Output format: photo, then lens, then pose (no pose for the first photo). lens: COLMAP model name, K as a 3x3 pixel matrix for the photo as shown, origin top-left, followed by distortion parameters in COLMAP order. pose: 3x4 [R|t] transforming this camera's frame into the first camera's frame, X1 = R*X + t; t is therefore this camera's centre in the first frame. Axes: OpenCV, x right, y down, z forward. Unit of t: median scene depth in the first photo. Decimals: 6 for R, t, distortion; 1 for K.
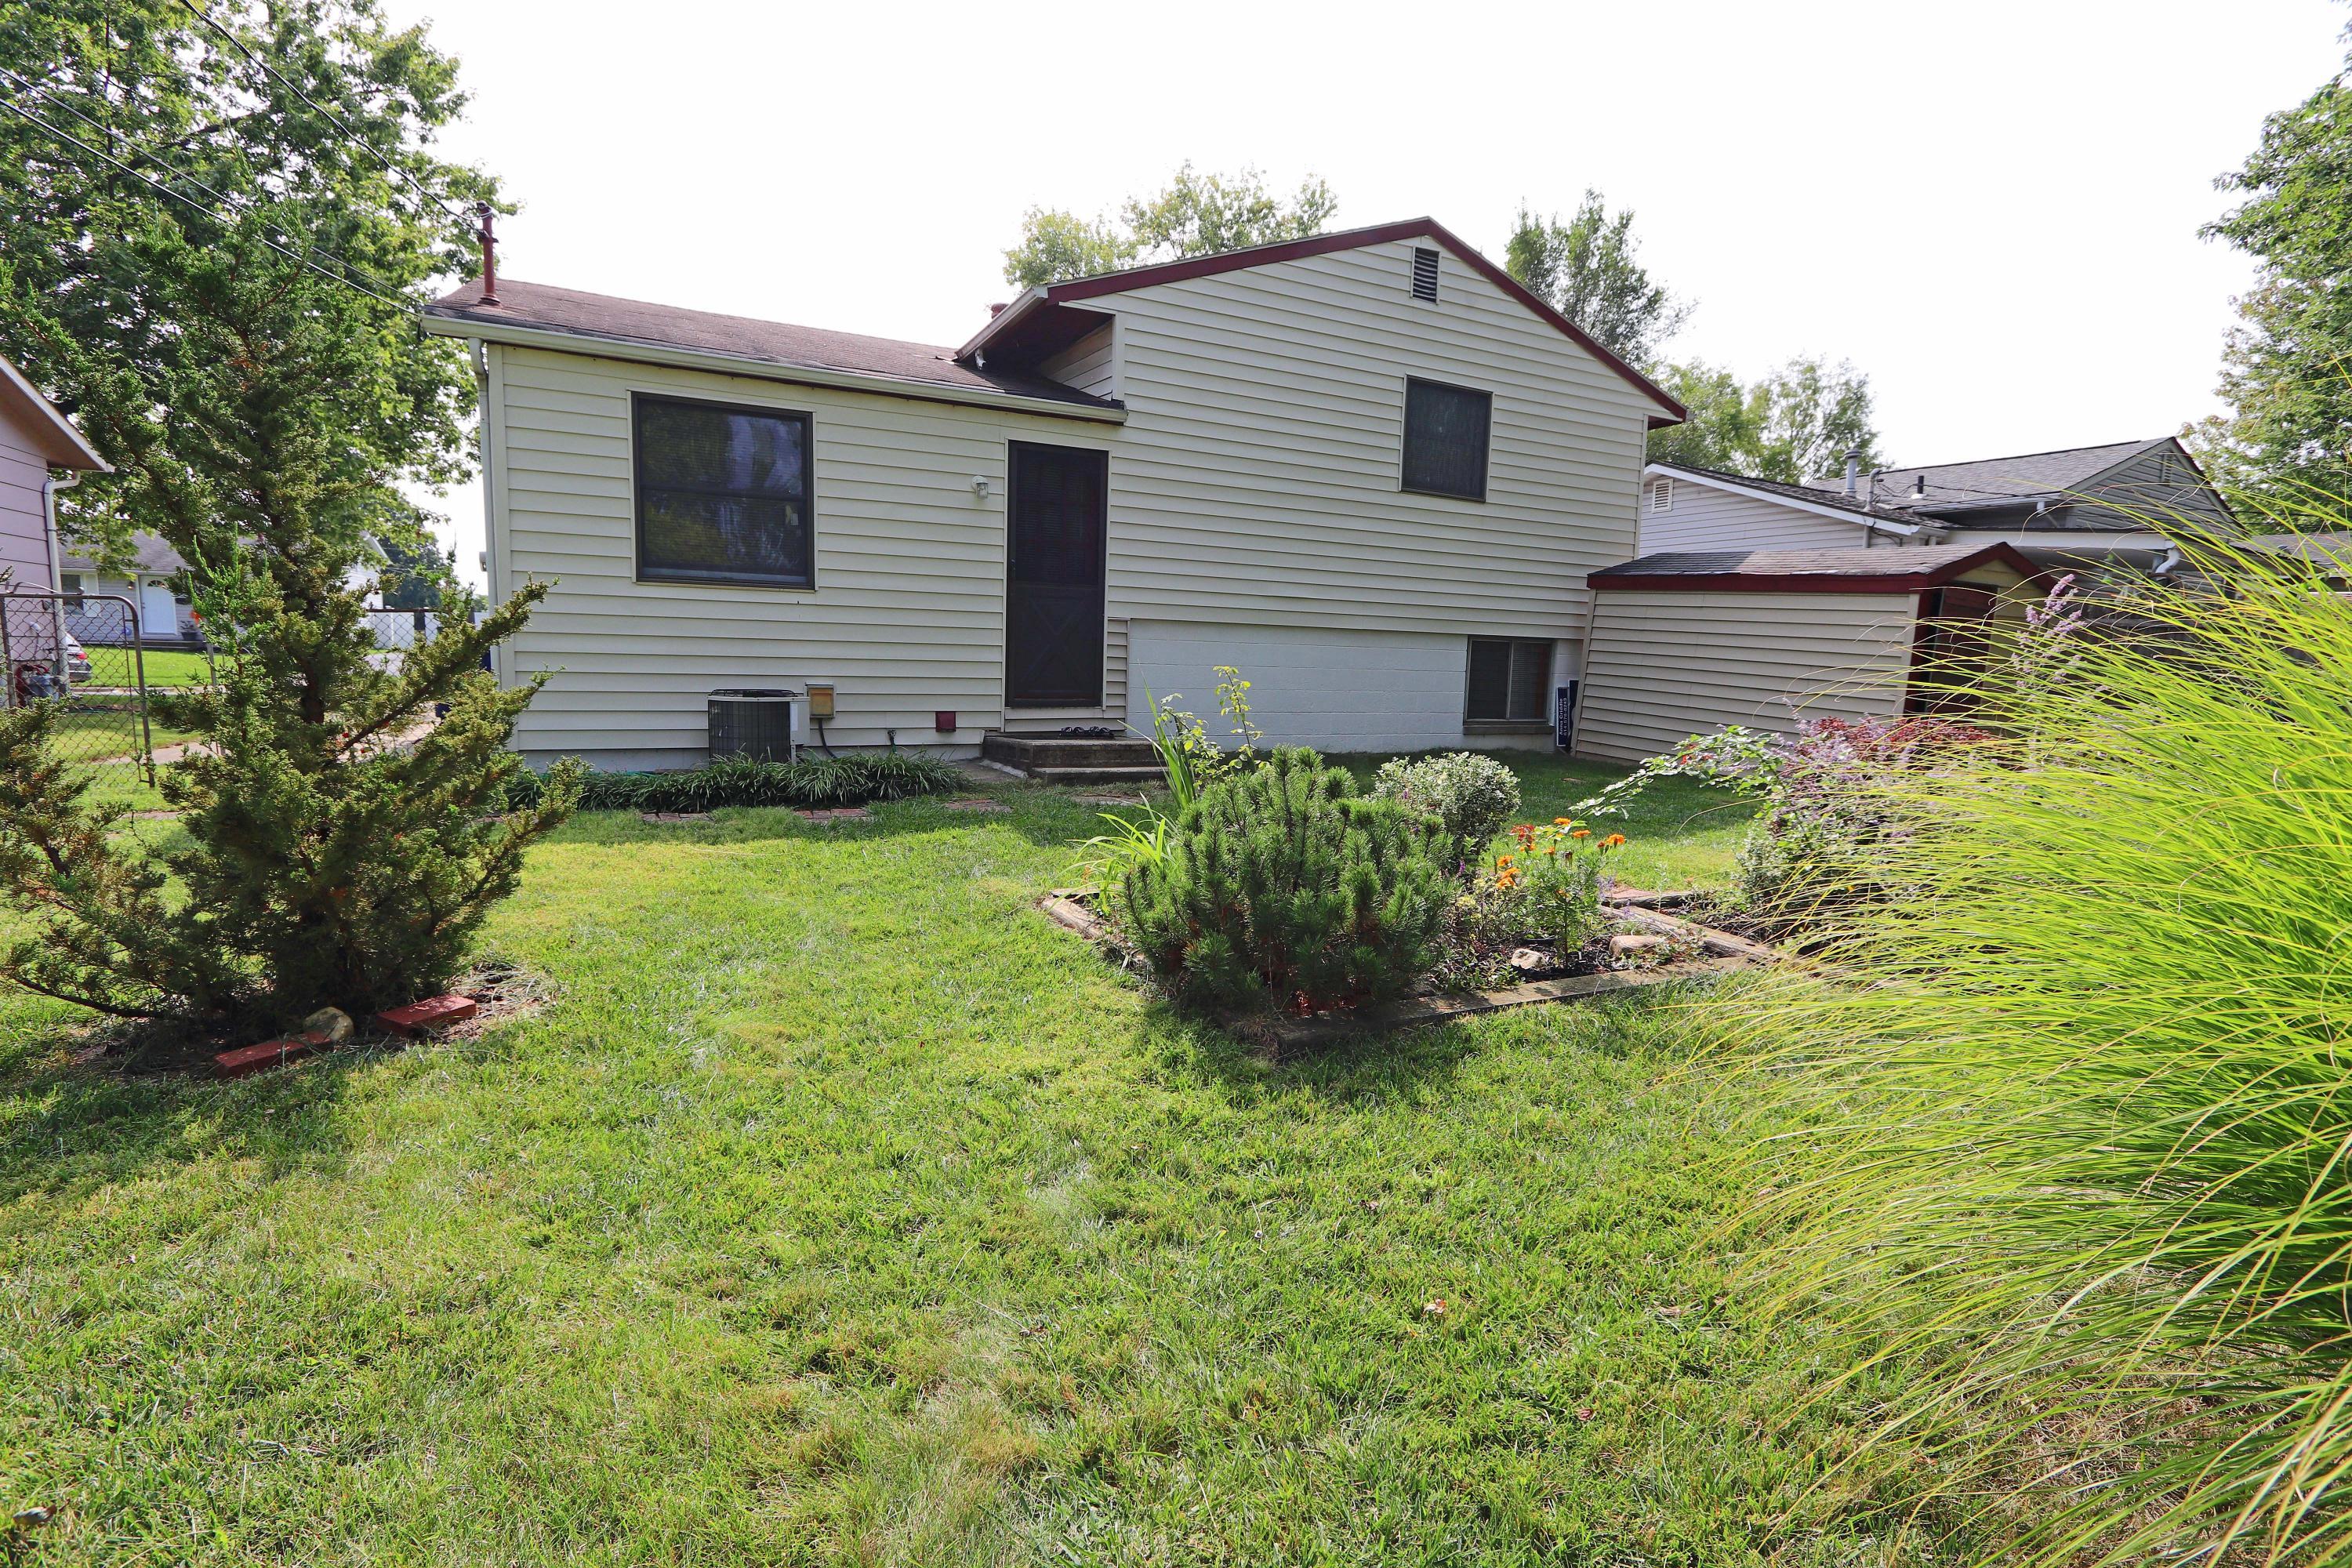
lens RADIAL K [[1084.4, 0, 1172.3], [0, 1084.4, 784.4], [0, 0, 1]] dist [-0.013107, 0.002133]
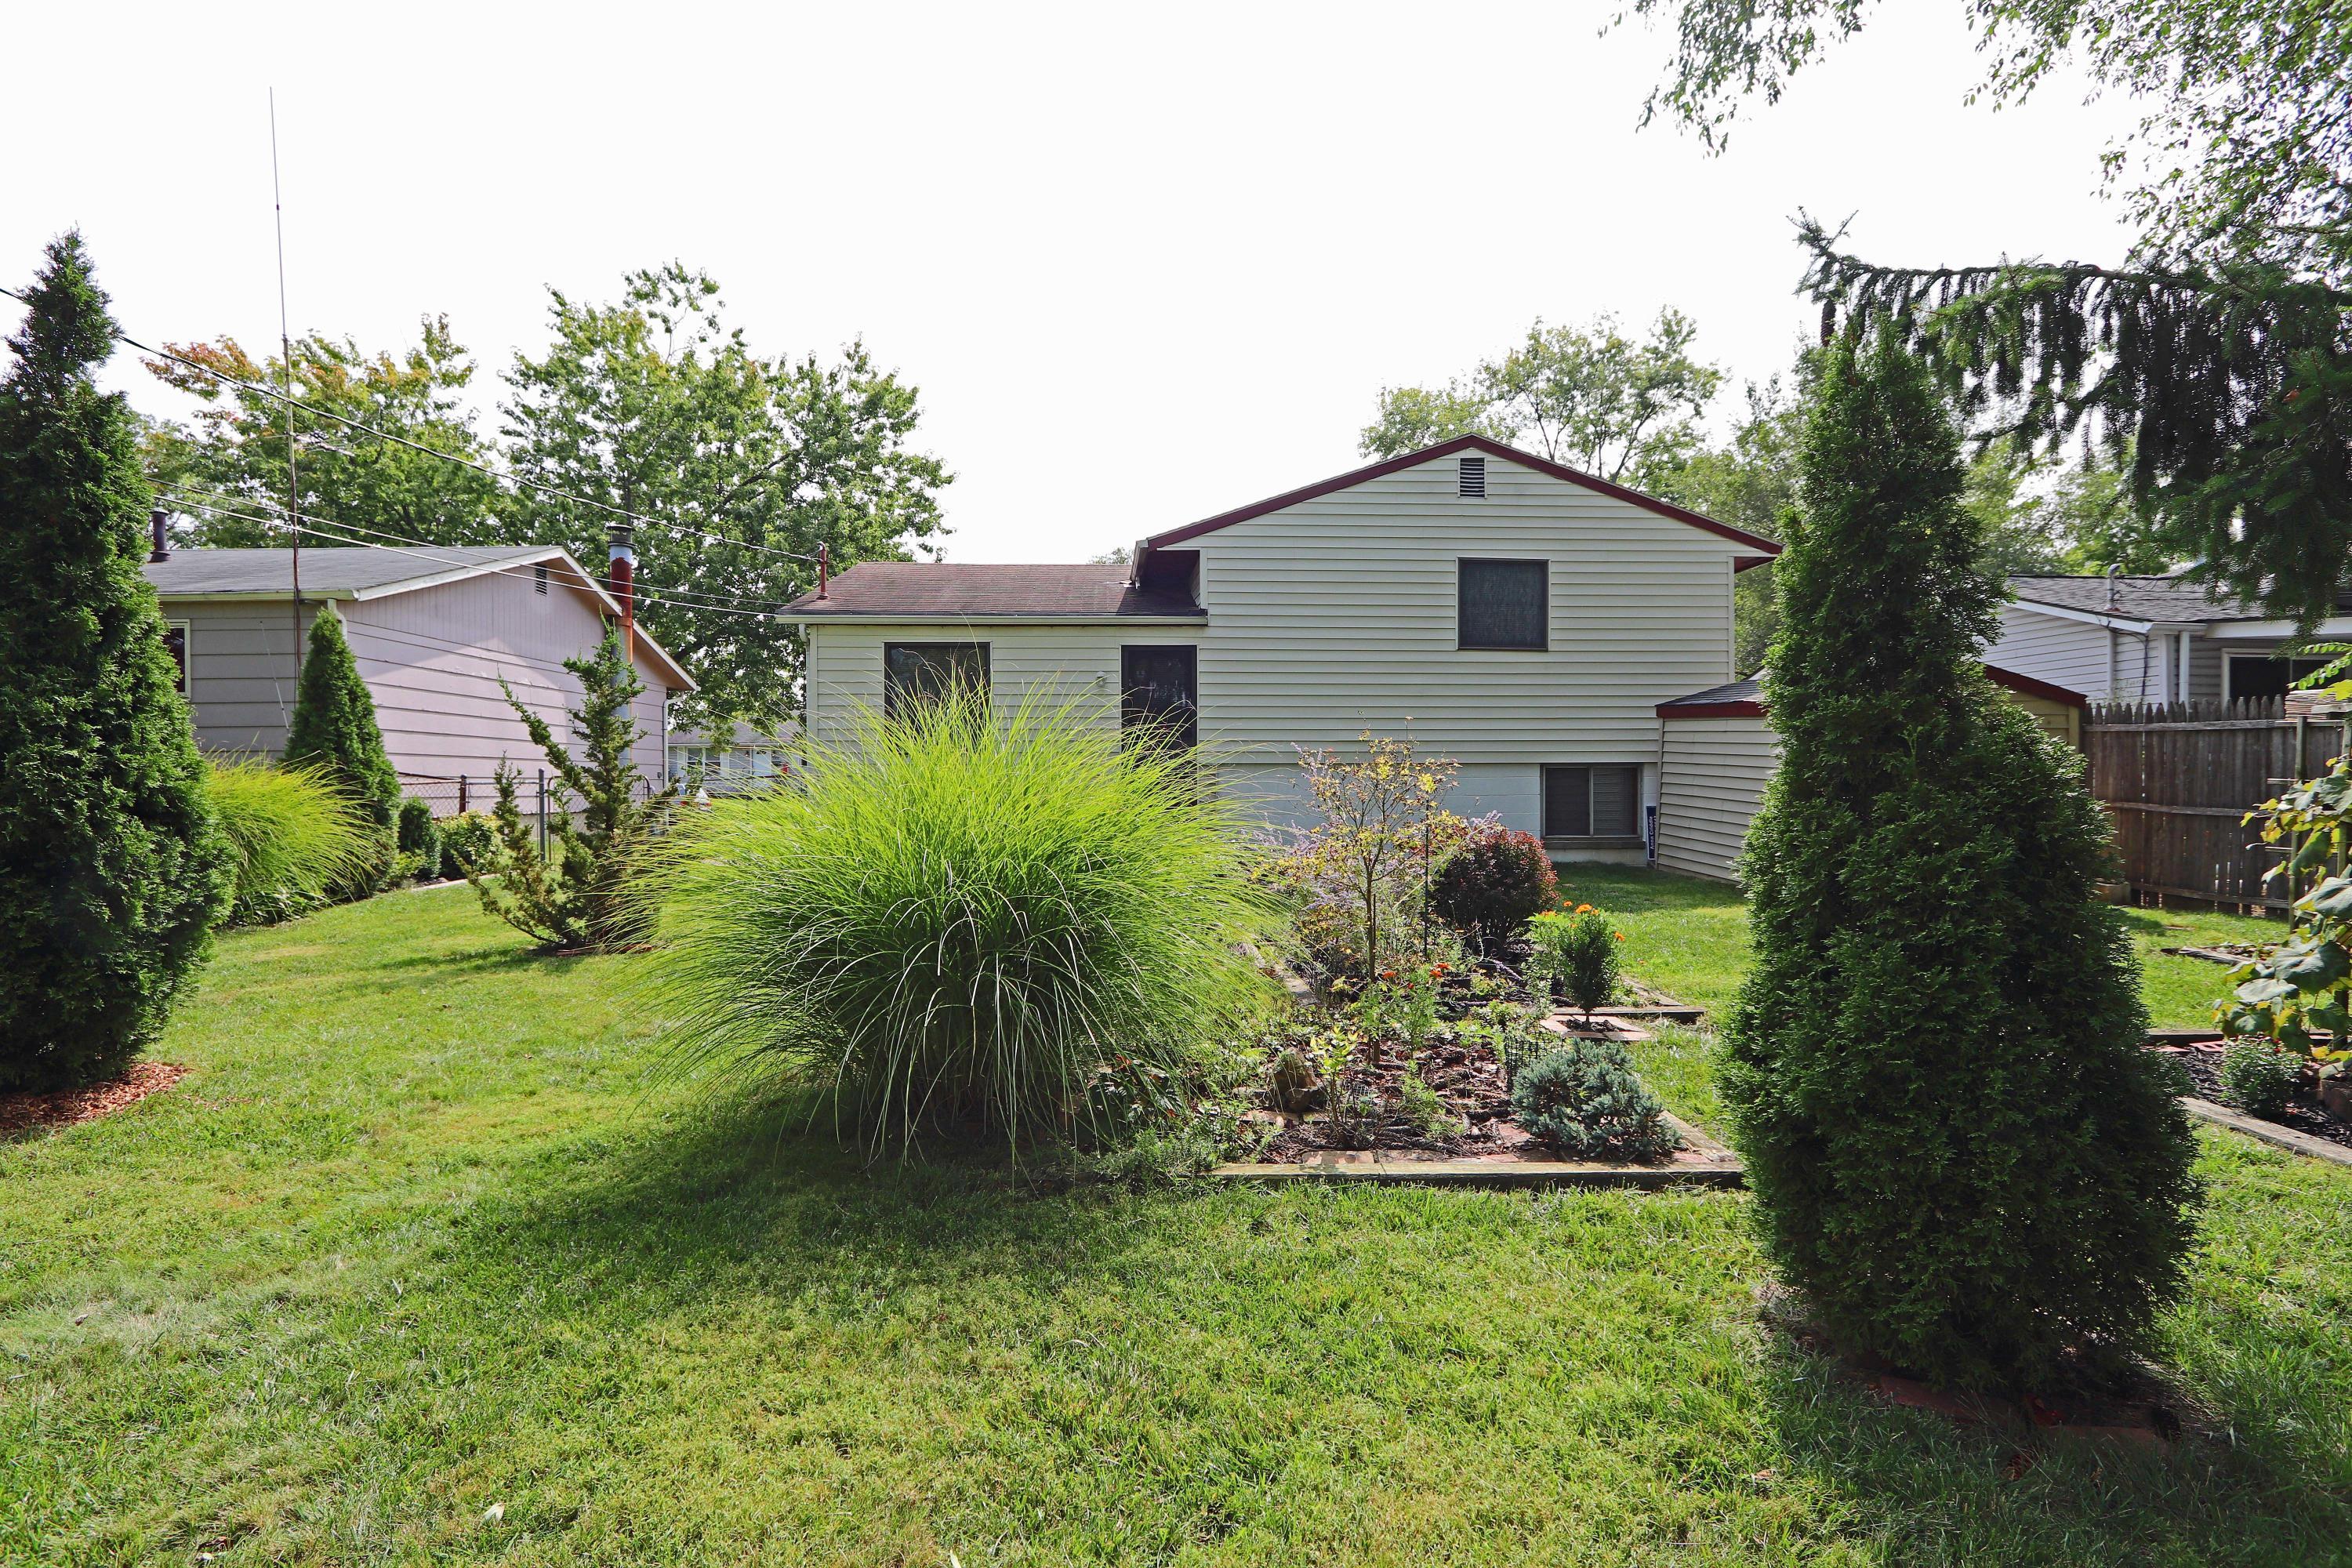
lens RADIAL K [[1084.4, 0, 1179.1], [0, 1084.4, 790.1], [0, 0, 1]] dist [-0.013107, 0.002133]
pose [[0.916295, -0.026643, -0.399616, 0.357160], [-0.018992, 0.993772, -0.109804, 0.024038], [0.400052, 0.108202, 0.910083, -0.196097]]
